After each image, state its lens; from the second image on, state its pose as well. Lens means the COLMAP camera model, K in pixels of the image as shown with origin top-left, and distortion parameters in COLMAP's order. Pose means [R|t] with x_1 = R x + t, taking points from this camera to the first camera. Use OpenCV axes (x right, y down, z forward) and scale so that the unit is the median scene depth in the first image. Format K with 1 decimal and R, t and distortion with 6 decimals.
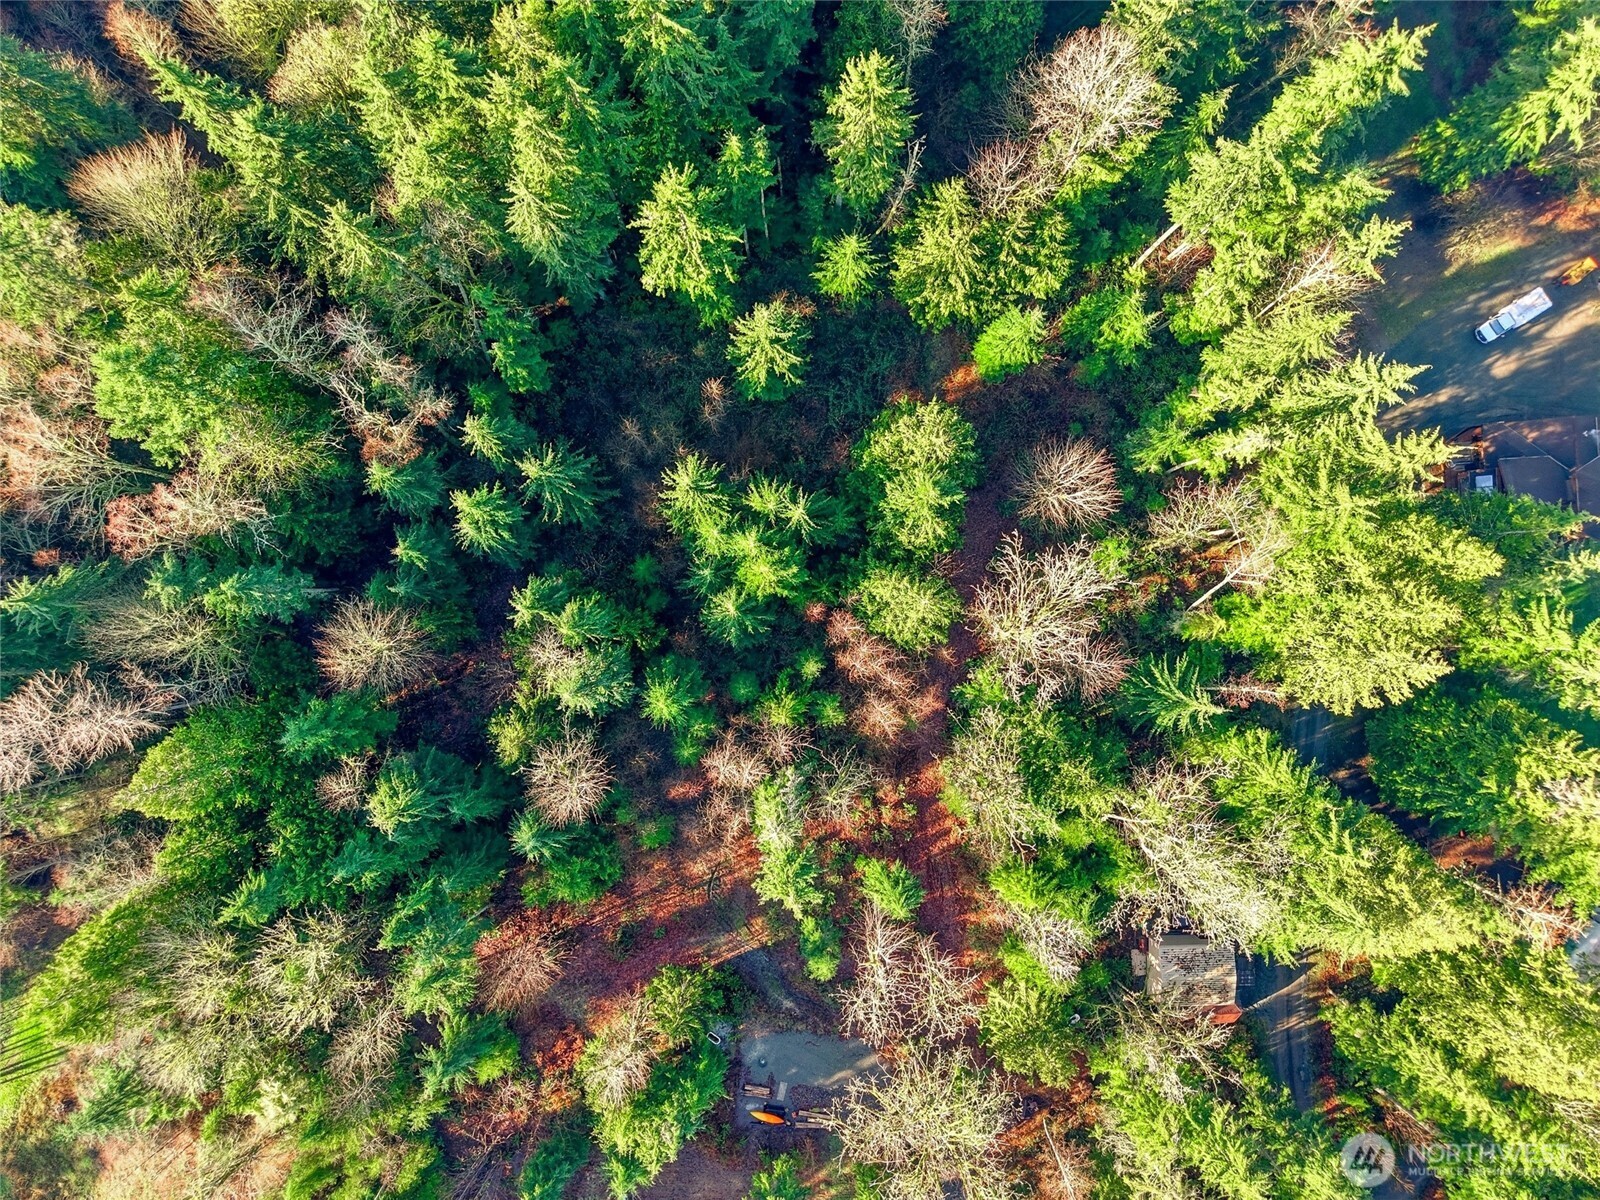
lens RADIAL K [[1095.7, 0, 804.2], [0, 1095.7, 600.0], [0, 0, 1]] dist [0.012170, -0.011425]
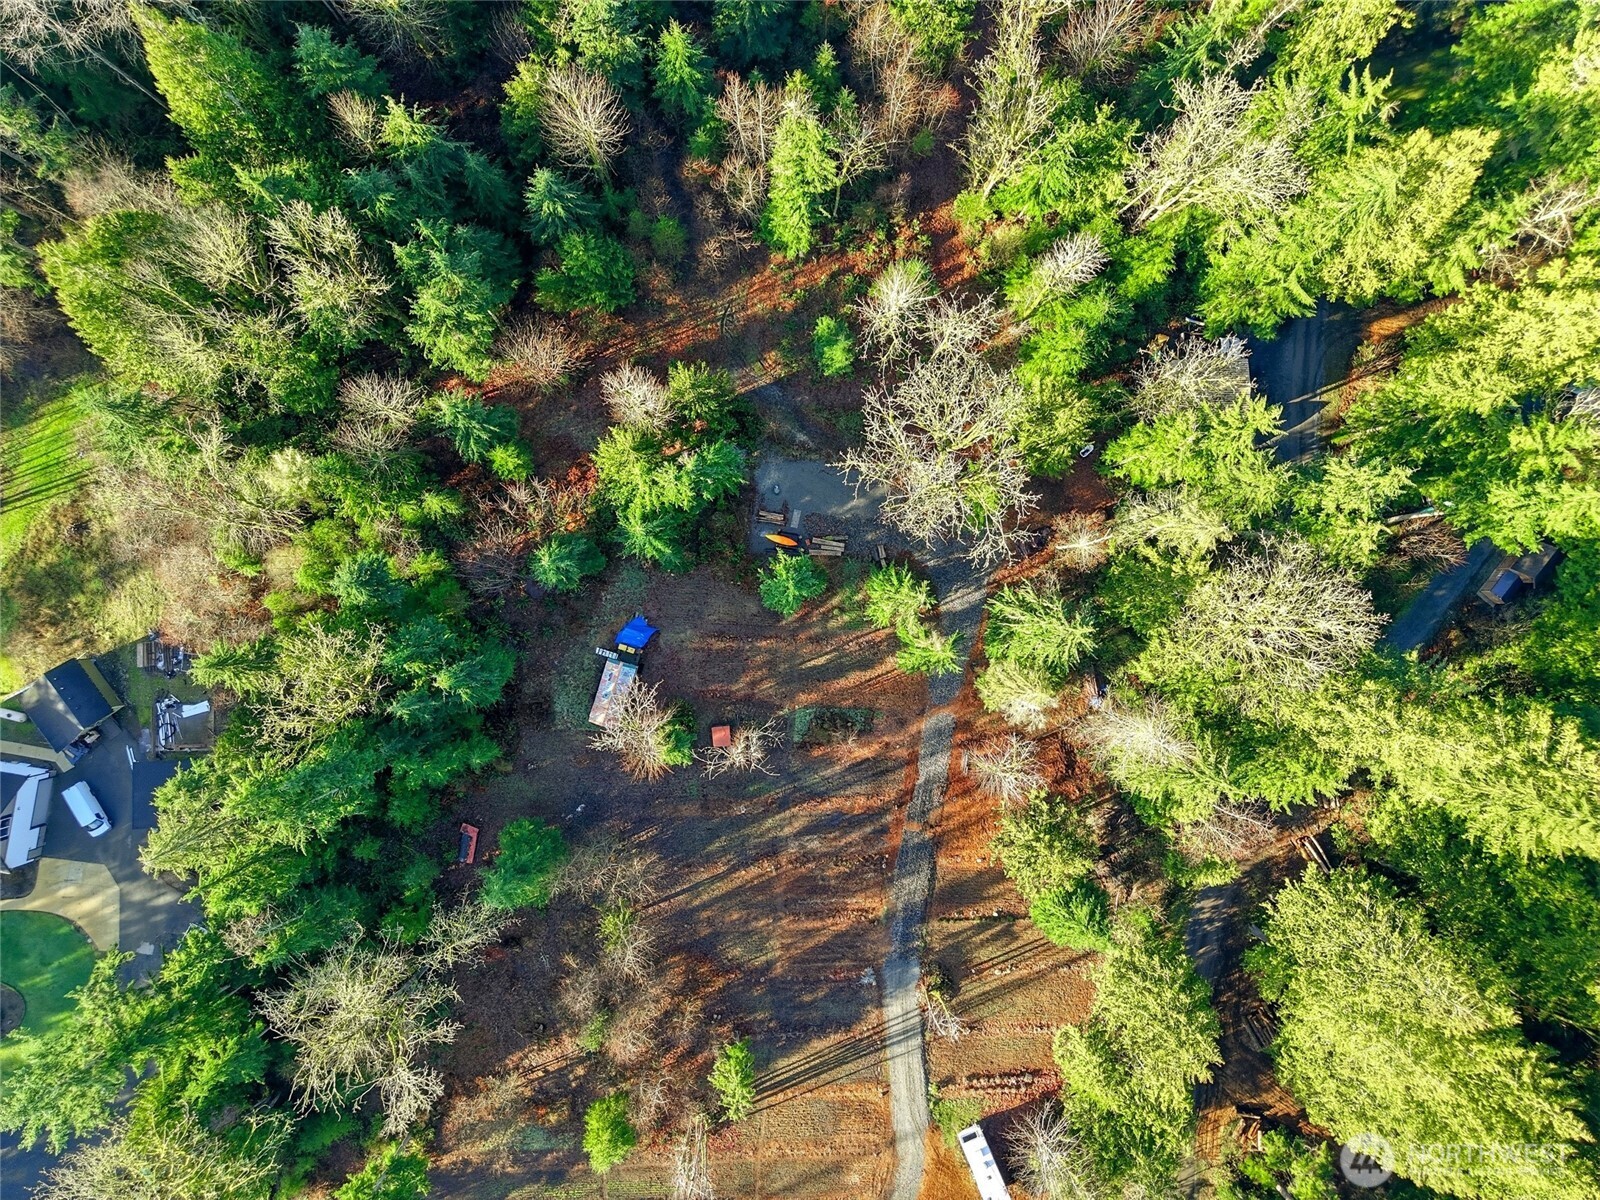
lens RADIAL K [[1095.7, 0, 796.2], [0, 1095.7, 599.9], [0, 0, 1]] dist [0.012170, -0.011425]
pose [[0.999989, 0.001345, 0.004412, -0.024201], [-0.001324, 0.999988, -0.004668, 0.526271], [-0.004418, 0.004663, 0.999979, 0.002685]]
